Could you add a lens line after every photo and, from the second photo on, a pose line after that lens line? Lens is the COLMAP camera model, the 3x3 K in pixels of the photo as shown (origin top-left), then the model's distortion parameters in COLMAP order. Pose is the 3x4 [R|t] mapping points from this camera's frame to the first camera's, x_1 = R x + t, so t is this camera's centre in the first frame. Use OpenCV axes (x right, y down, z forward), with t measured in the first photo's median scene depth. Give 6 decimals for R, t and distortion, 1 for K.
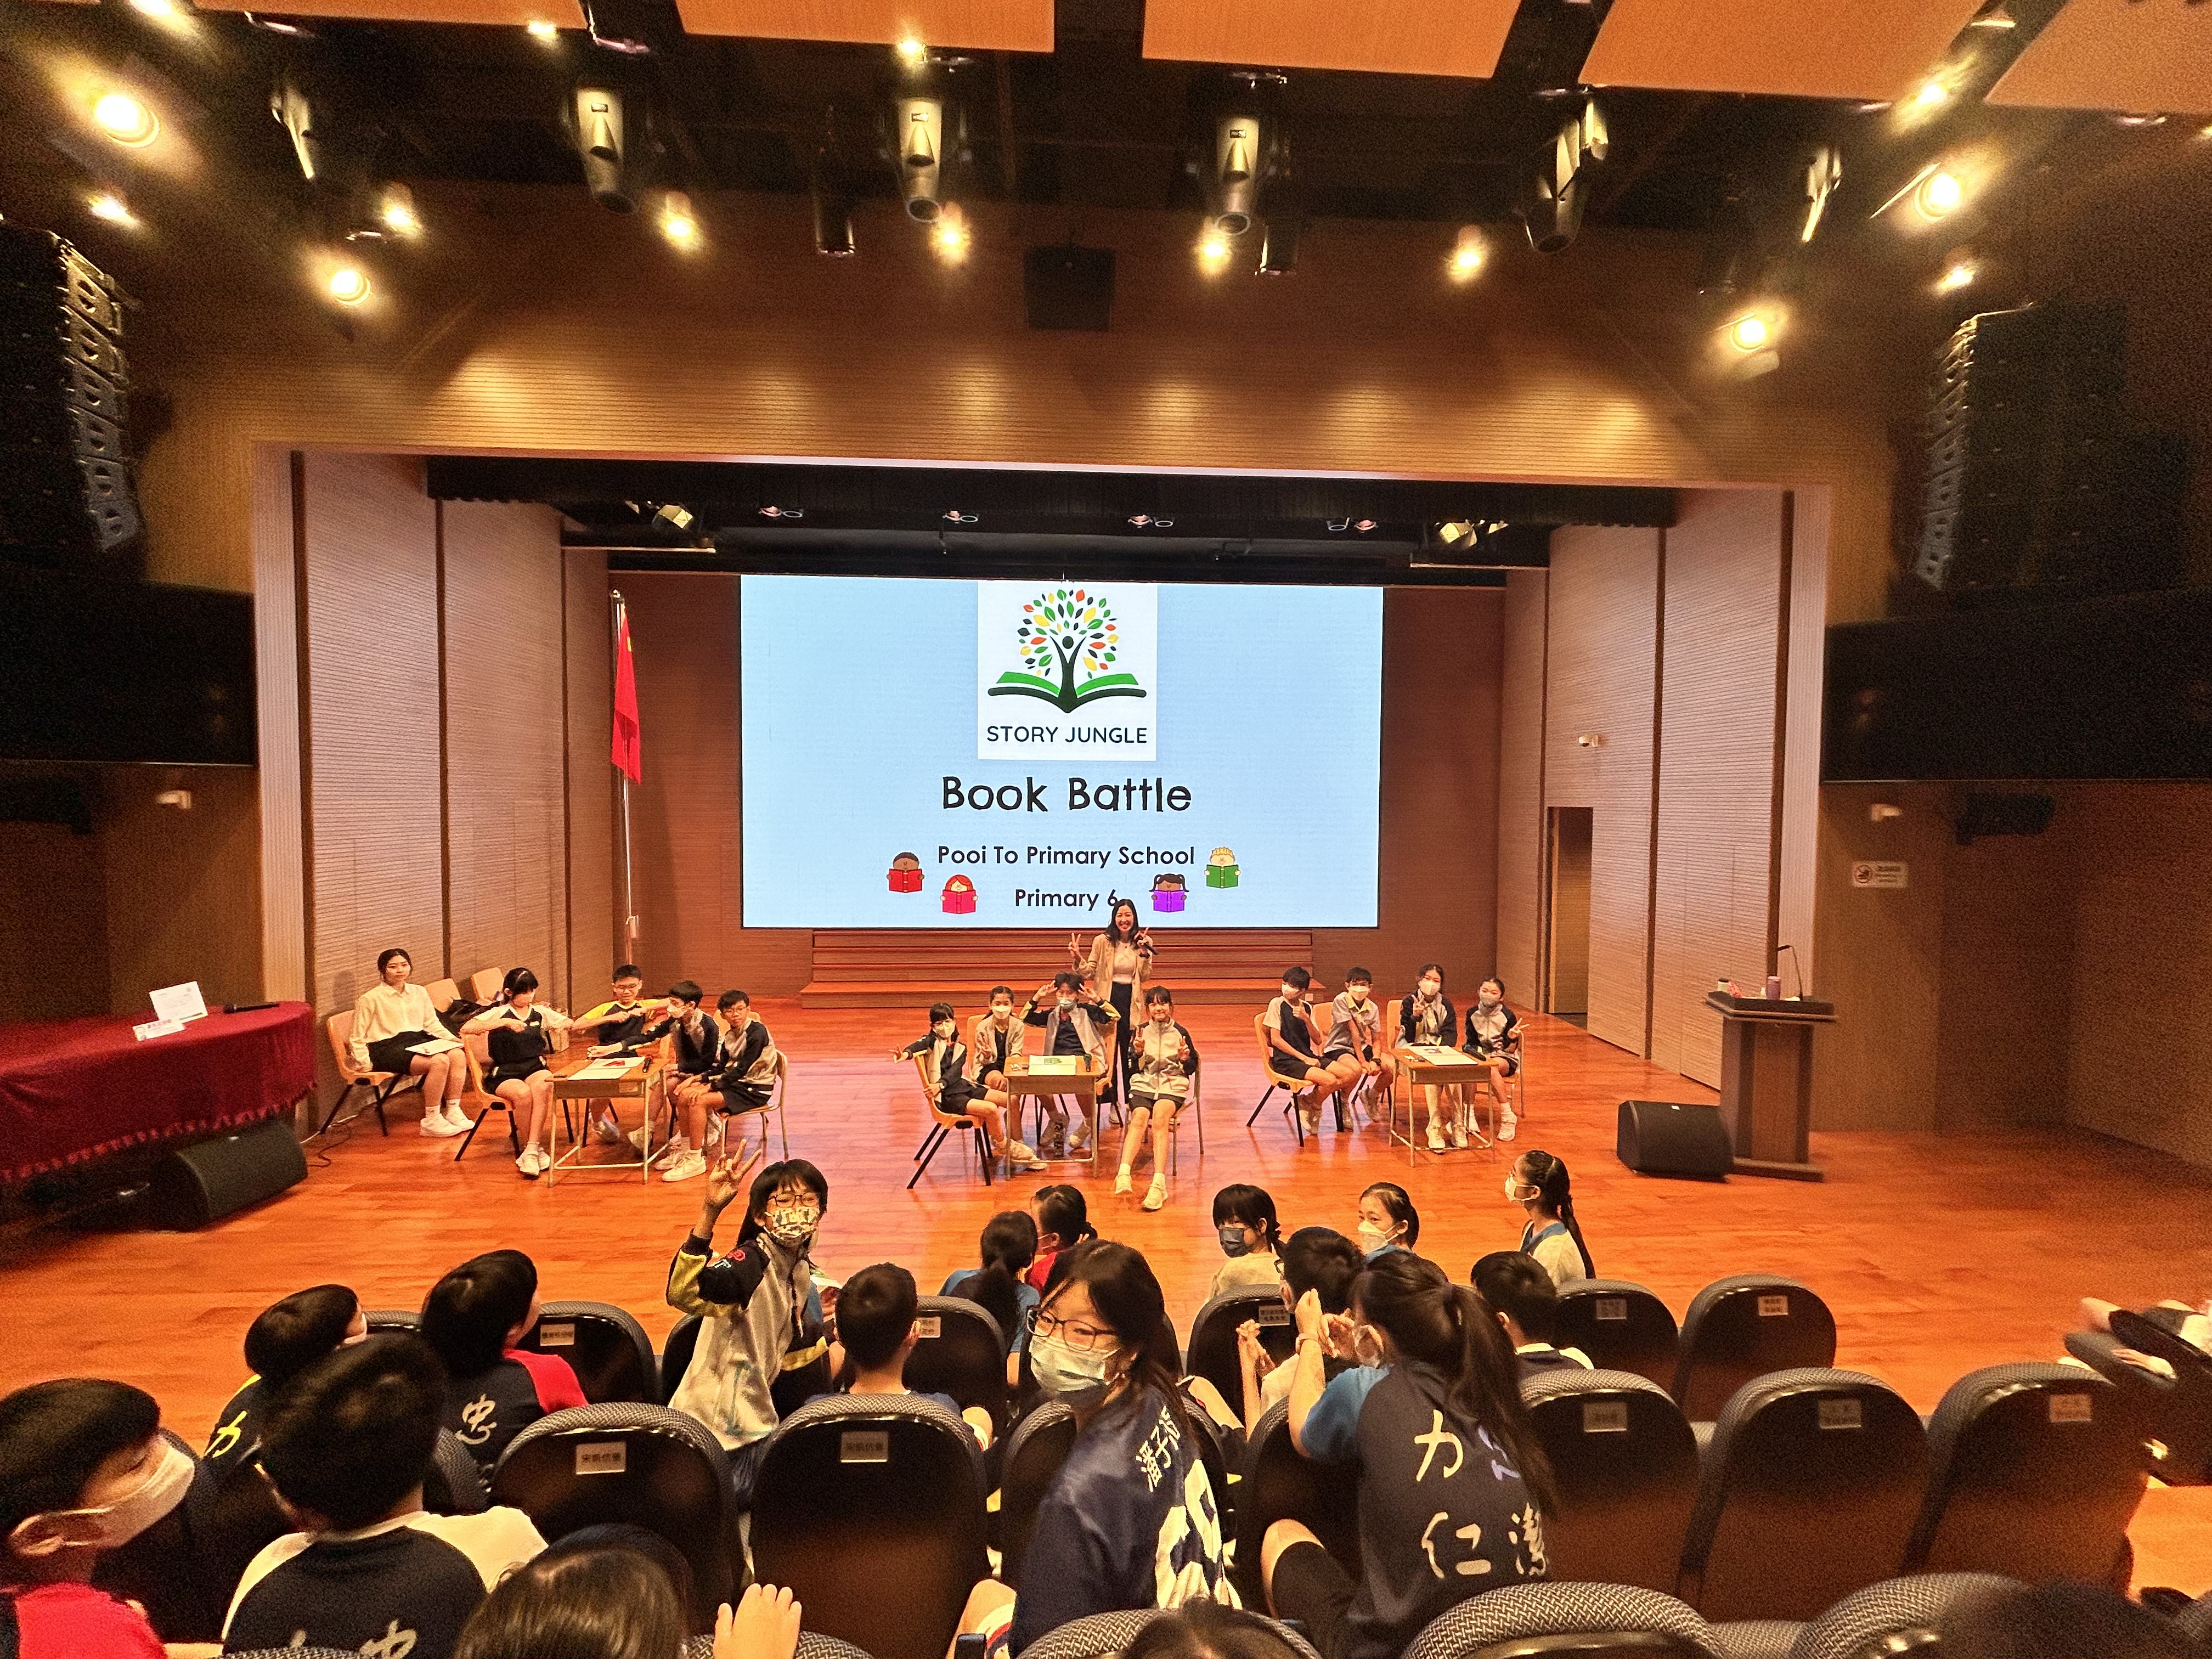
lens RADIAL K [[885.9, 0, 1106.0], [0, 885.9, 829.5], [0, 0, 1]] dist [0.002164, 0.000491]
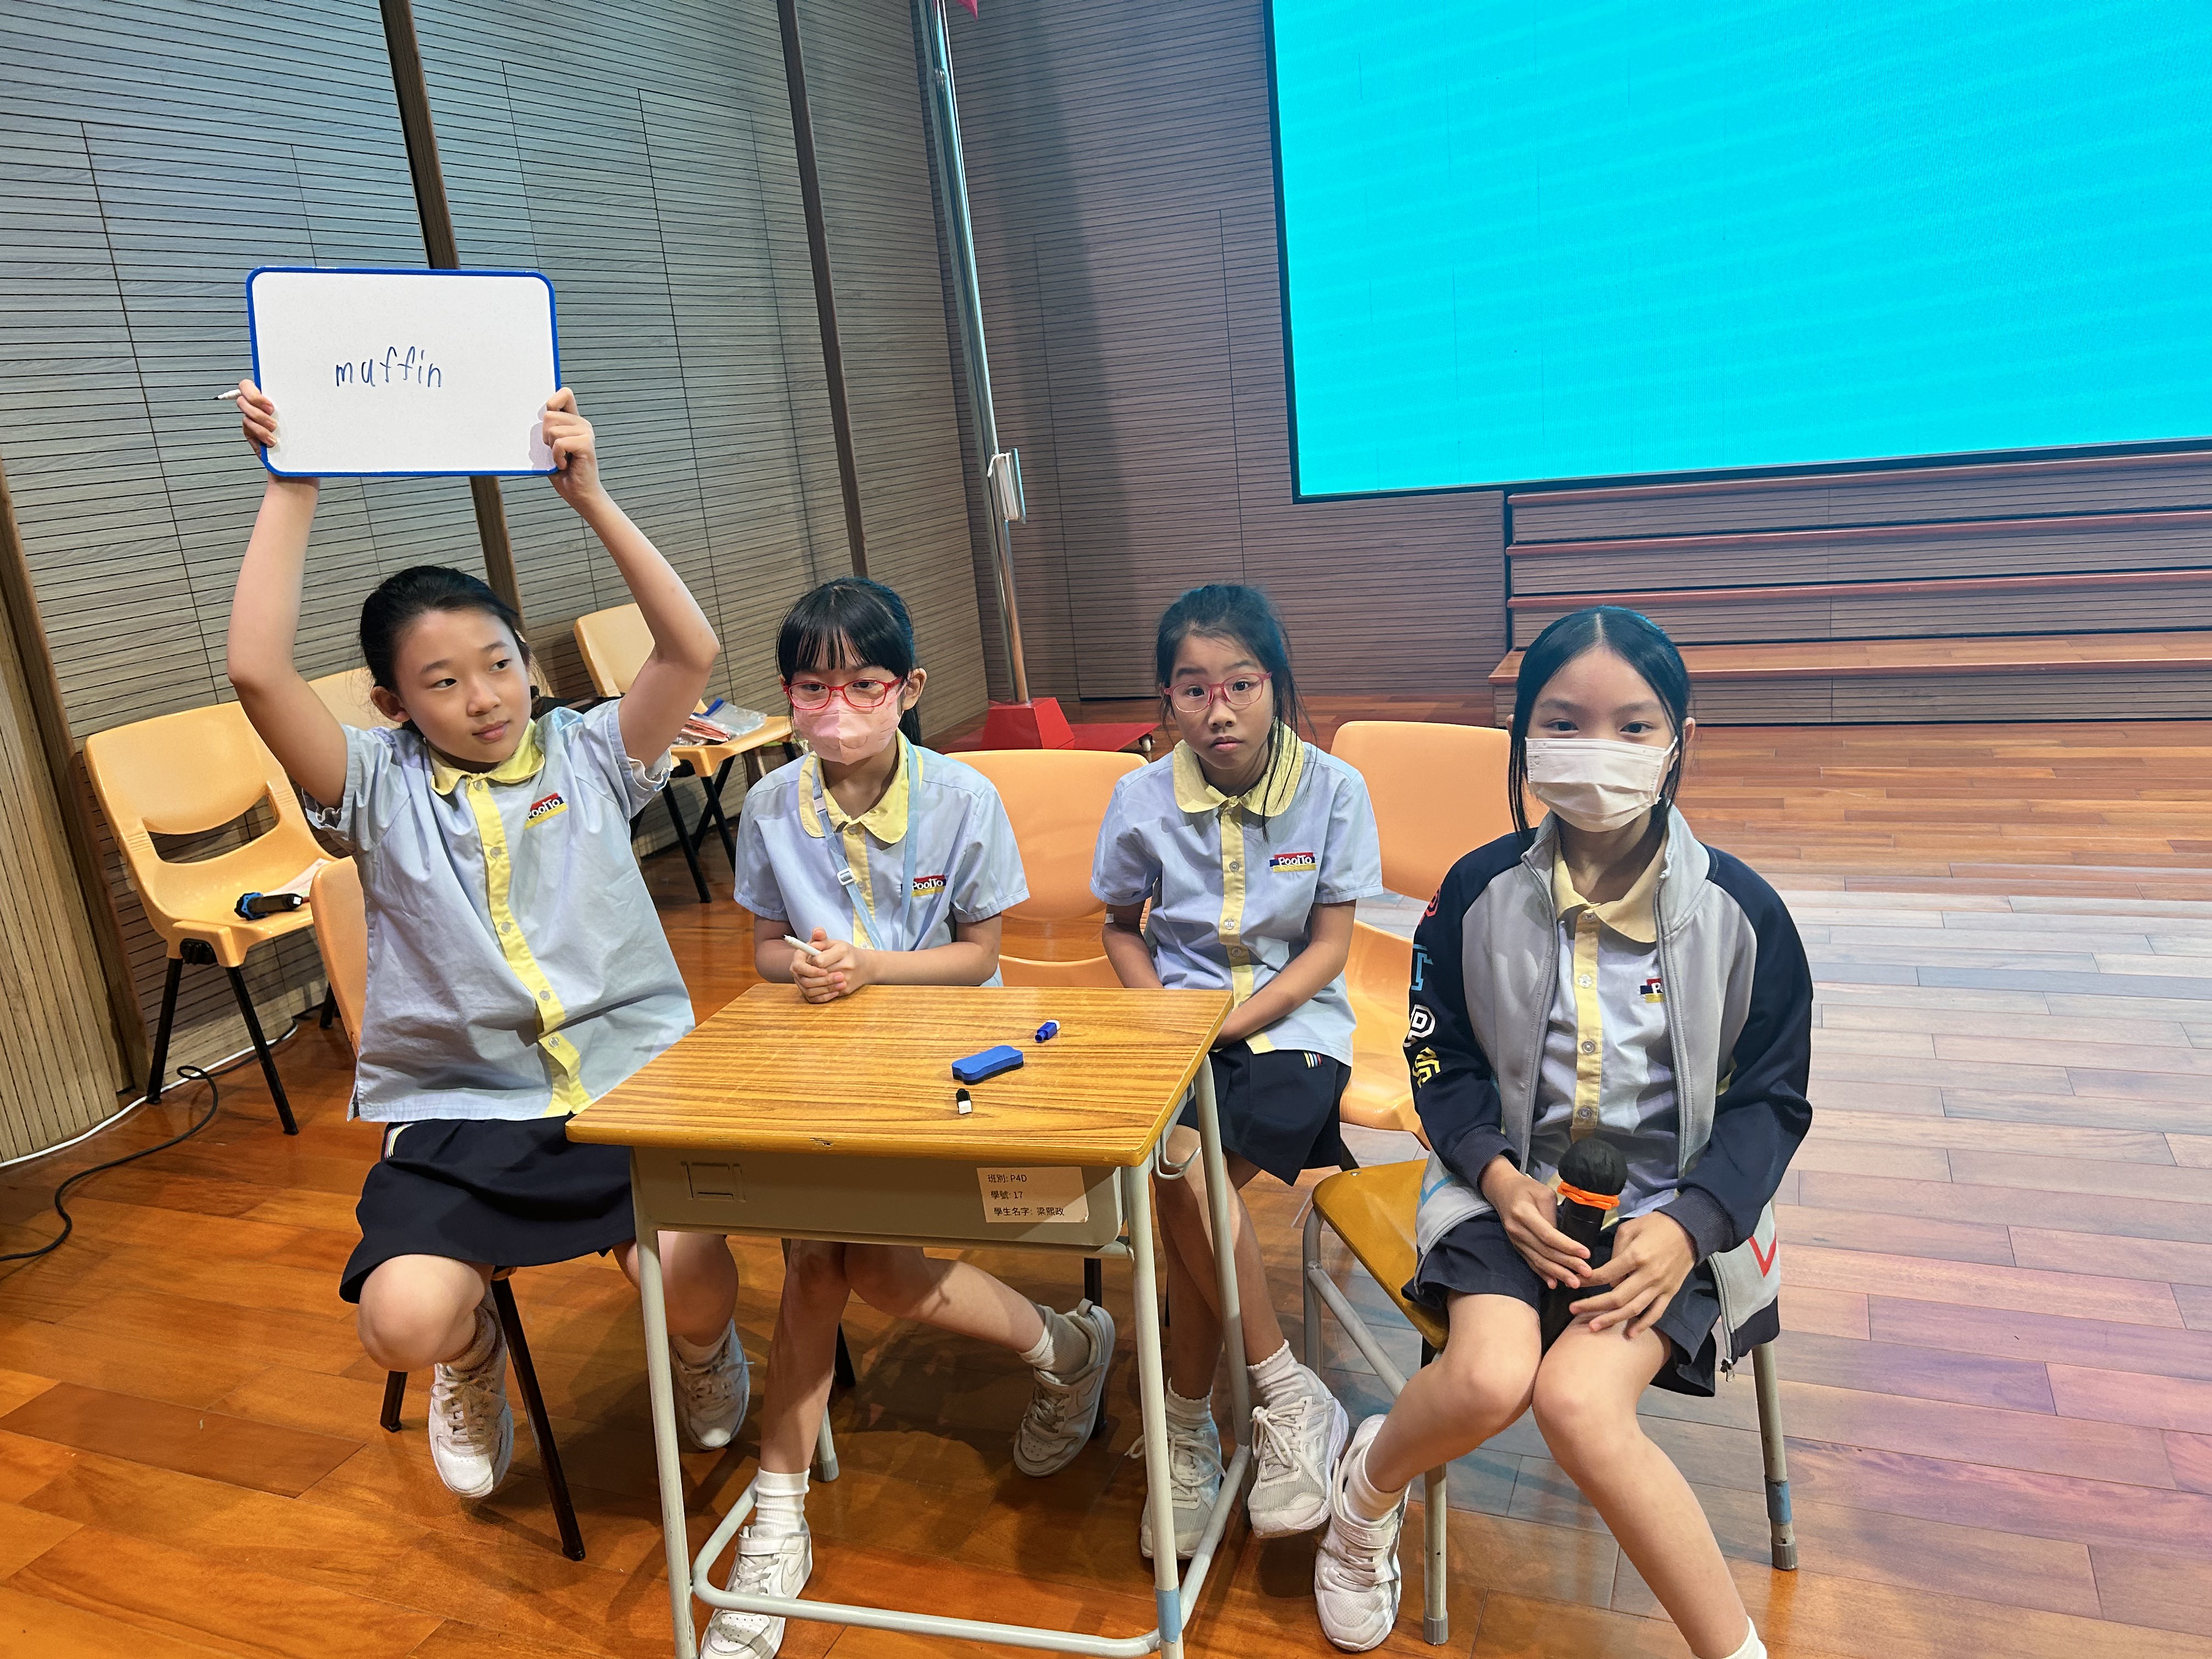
lens RADIAL K [[1678.3, 0, 1106.0], [0, 1678.3, 829.5], [0, 0, 1]] dist [0.000953, 0.000567]
pose [[0.902382, 0.023898, -0.430274, -0.234583], [0.081542, 0.970954, 0.224942, 0.095883], [0.423152, -0.238069, 0.874223, 0.449115]]
